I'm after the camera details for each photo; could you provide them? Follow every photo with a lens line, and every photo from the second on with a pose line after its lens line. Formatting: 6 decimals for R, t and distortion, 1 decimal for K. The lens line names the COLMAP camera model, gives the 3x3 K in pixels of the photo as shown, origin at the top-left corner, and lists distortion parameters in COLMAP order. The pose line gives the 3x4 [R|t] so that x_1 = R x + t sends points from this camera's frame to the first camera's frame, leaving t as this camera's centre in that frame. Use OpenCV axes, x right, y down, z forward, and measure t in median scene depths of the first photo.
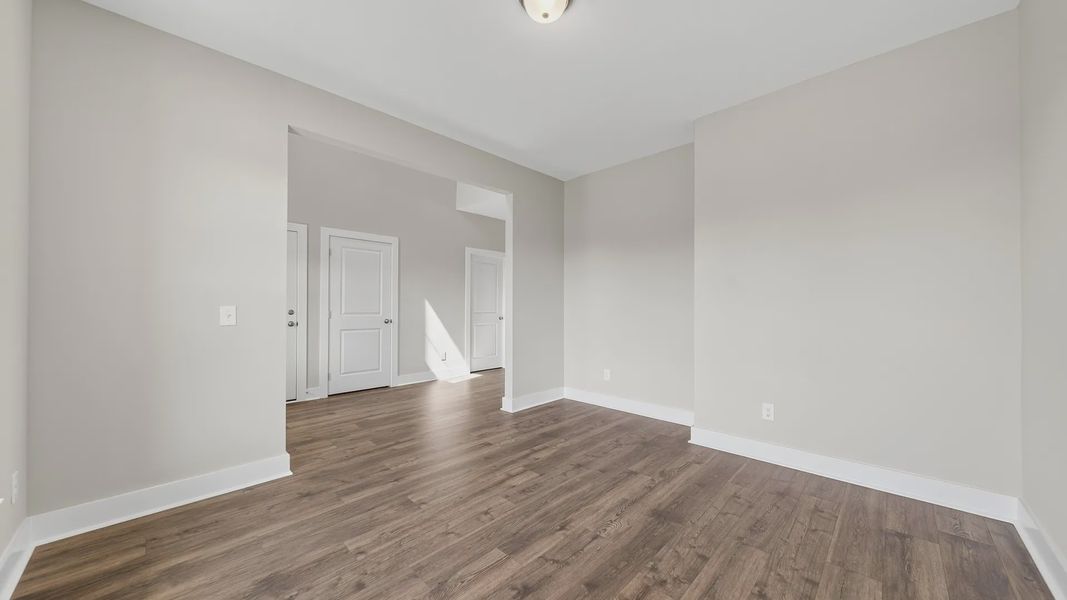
lens RADIAL K [[372.7, 0, 532.6], [0, 372.7, 304.8], [0, 0, 1]] dist [0.001583, -0.001824]
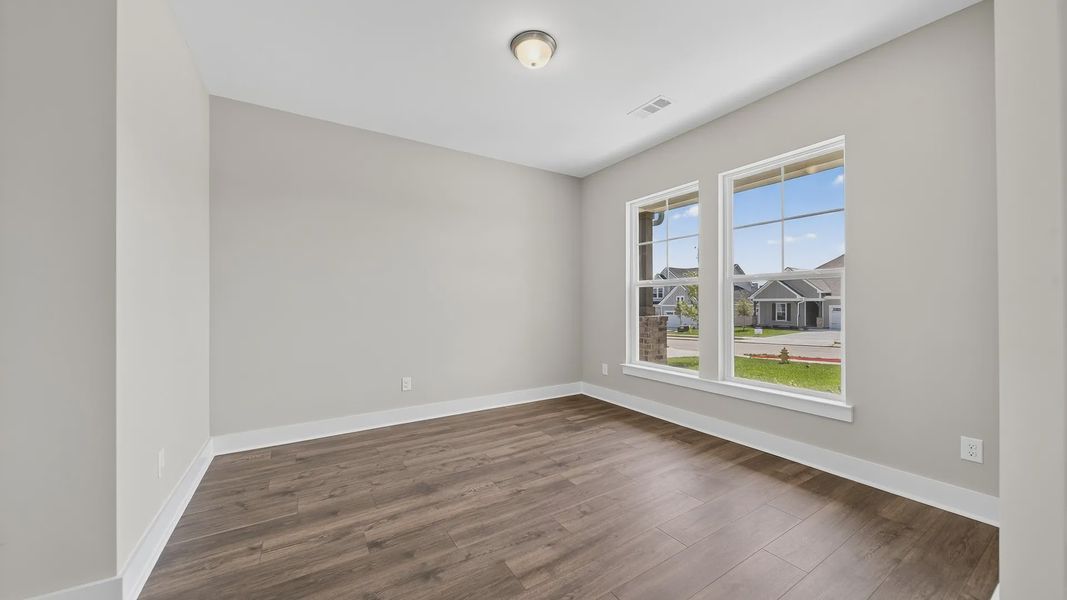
lens RADIAL K [[372.7, 0, 533.3], [0, 372.7, 299.3], [0, 0, 1]] dist [0.001583, -0.001824]
pose [[-0.973044, 0.005101, 0.230563, -0.212602], [0.000511, 0.999801, -0.019967, 0.012188], [-0.230619, -0.019311, -0.972852, 1.908112]]
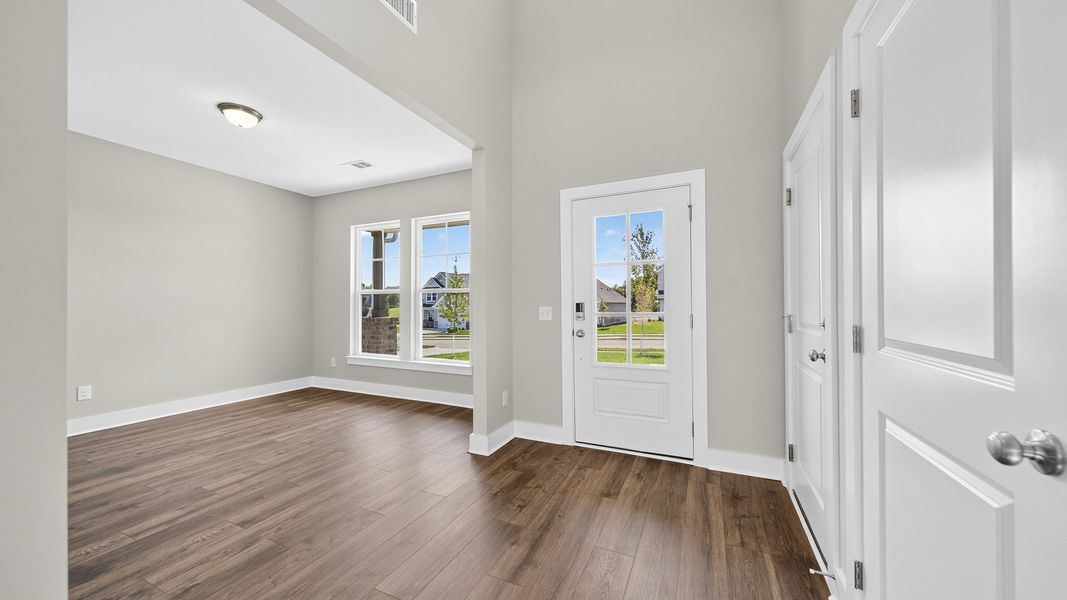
lens RADIAL K [[372.7, 0, 541.2], [0, 372.7, 301.9], [0, 0, 1]] dist [0.001583, -0.001824]
pose [[-0.935810, -0.003476, -0.352487, -0.526869], [0.003531, 0.999809, -0.019232, 0.011517], [0.352486, -0.019242, -0.935619, 2.562835]]
